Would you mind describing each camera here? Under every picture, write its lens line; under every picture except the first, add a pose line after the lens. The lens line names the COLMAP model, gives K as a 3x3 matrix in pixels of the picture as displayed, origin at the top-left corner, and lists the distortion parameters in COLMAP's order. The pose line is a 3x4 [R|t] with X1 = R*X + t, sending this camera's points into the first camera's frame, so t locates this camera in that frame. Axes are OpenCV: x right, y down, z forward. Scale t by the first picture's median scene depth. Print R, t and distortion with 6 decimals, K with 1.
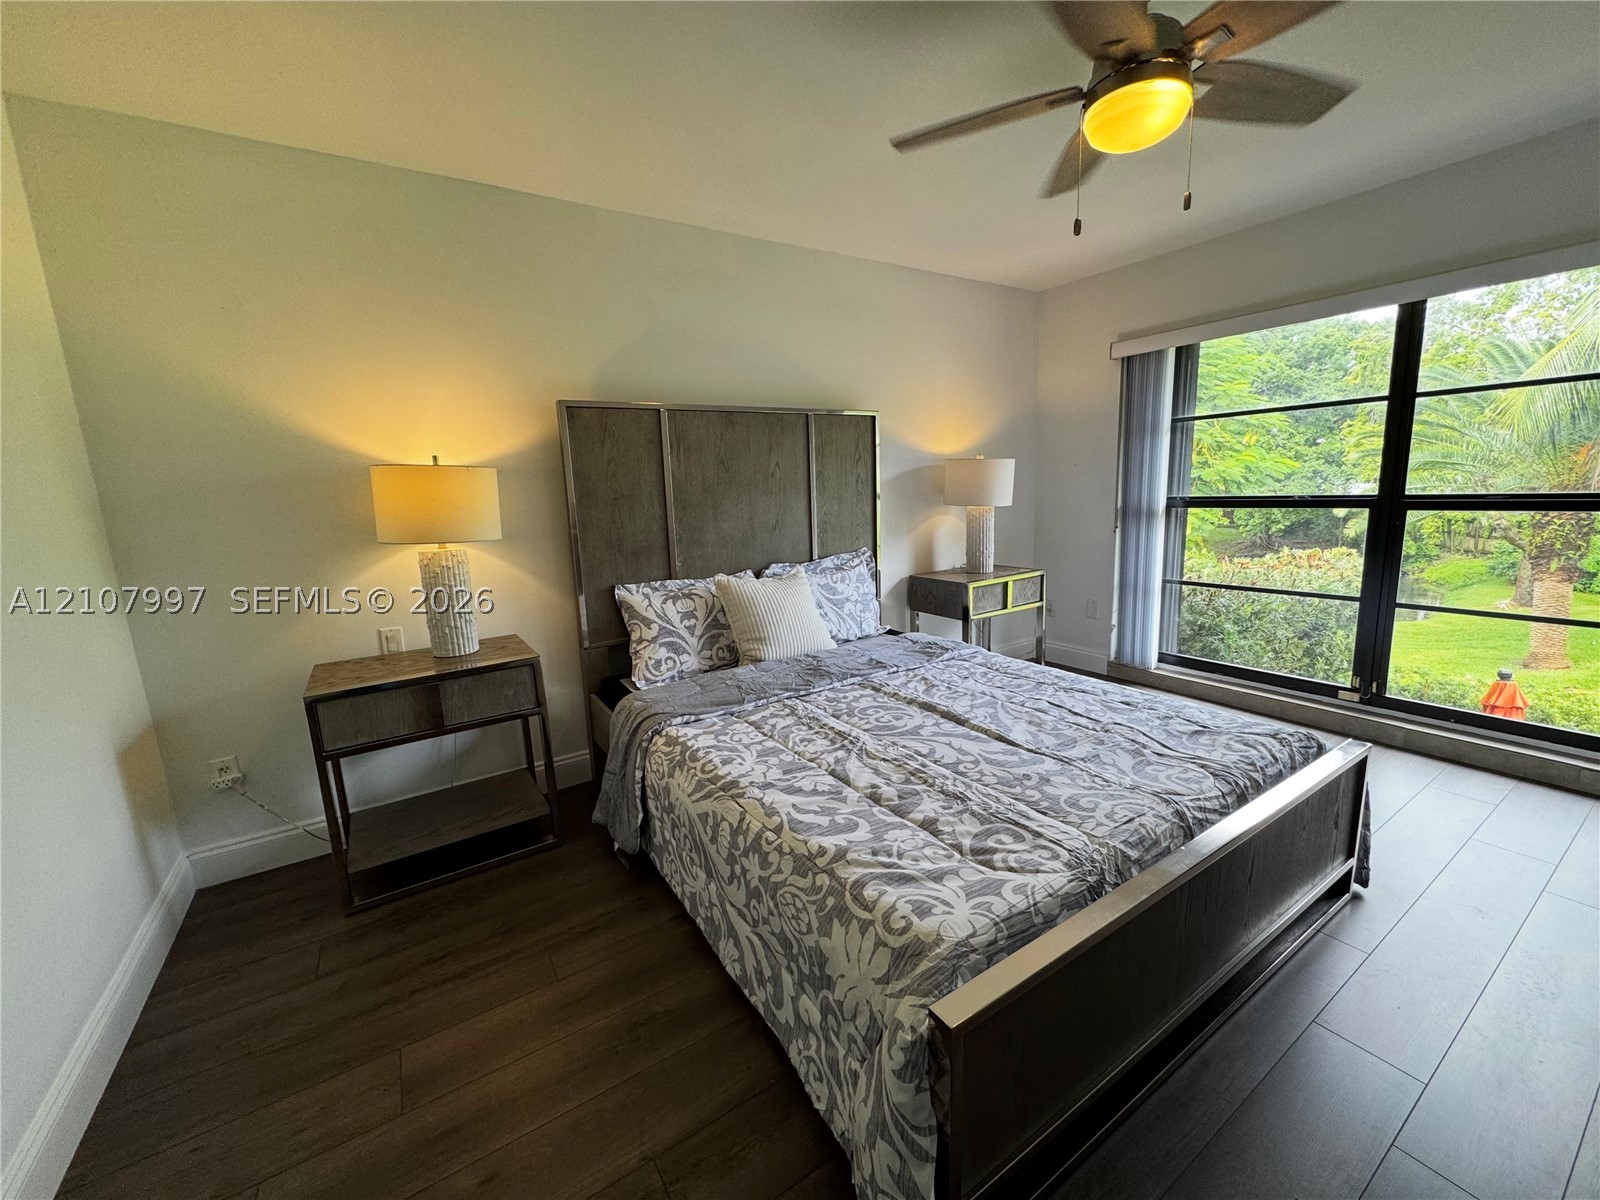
lens RADIAL K [[637.3, 0, 800.0], [0, 637.3, 600.0], [0, 0, 1]] dist [-0.000451, -0.000233]
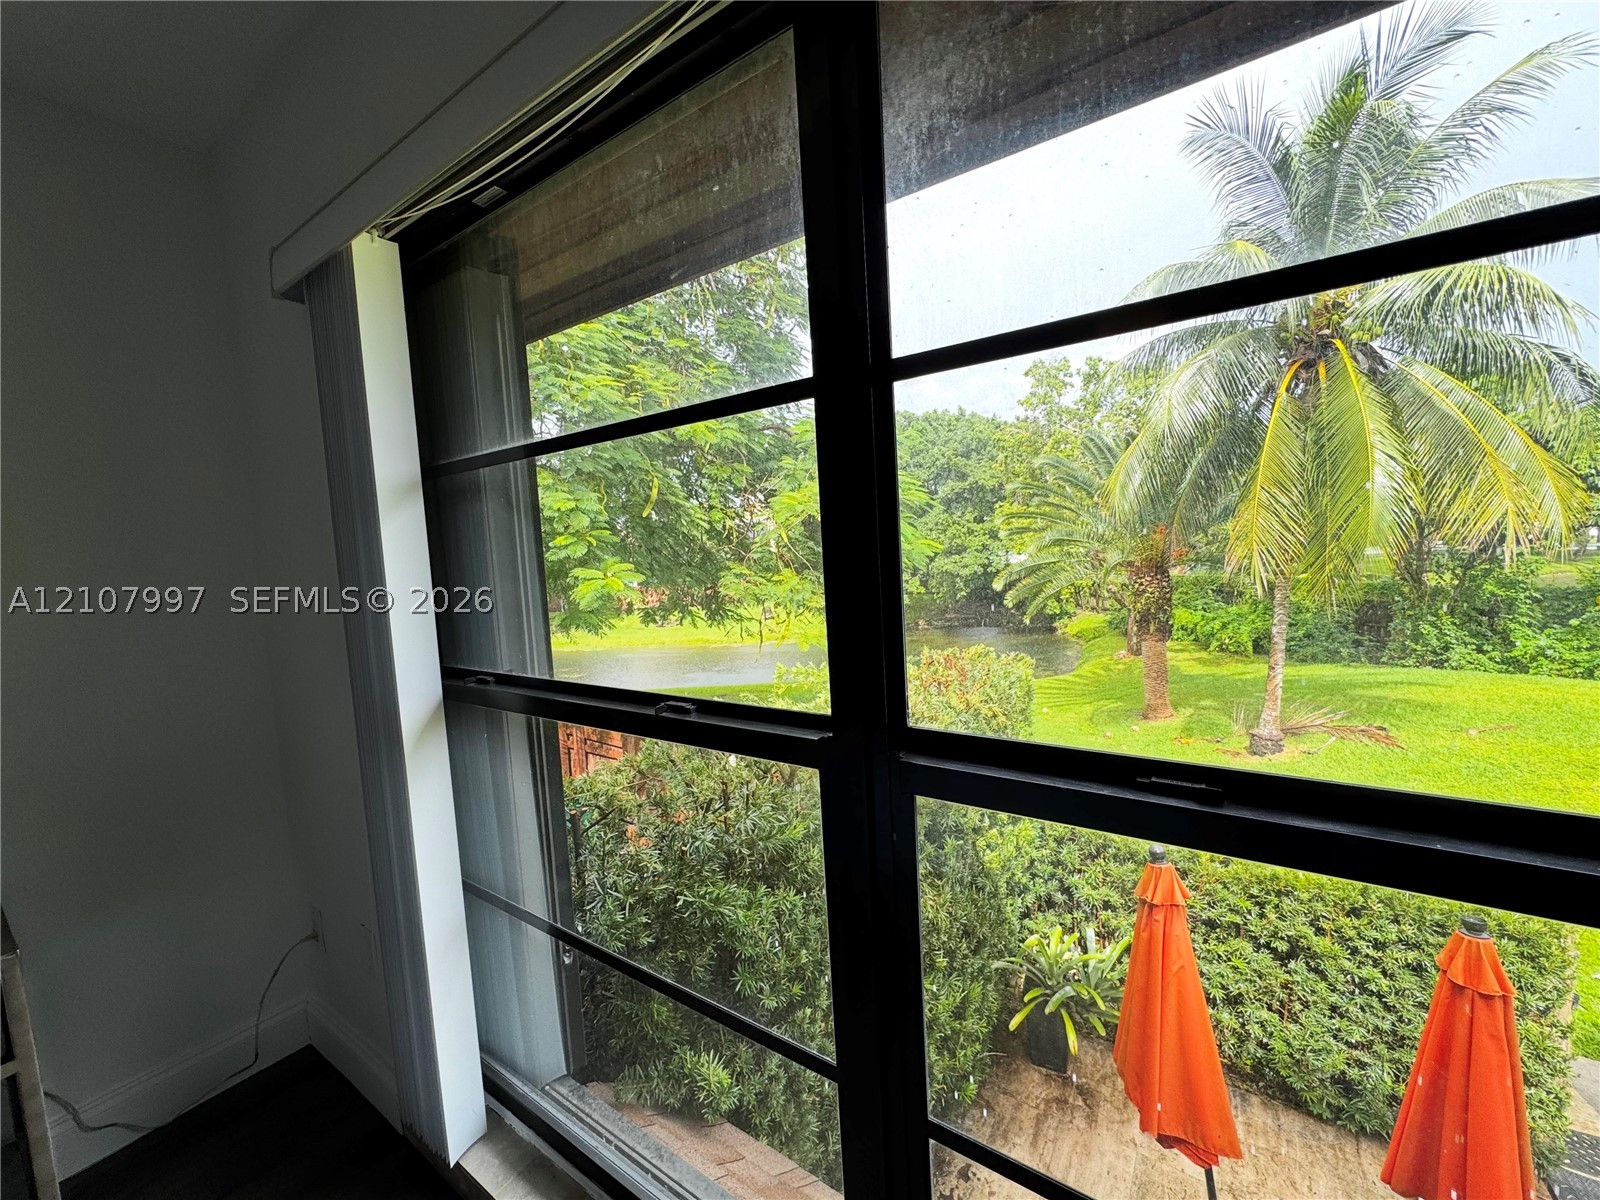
lens RADIAL K [[637.3, 0, 800.0], [0, 637.3, 600.0], [0, 0, 1]] dist [-0.000451, -0.000233]
pose [[0.928959, -0.036258, 0.368402, 0.146617], [0.077062, 0.992330, -0.096655, -0.035609], [-0.362072, 0.118179, 0.924628, 0.137771]]
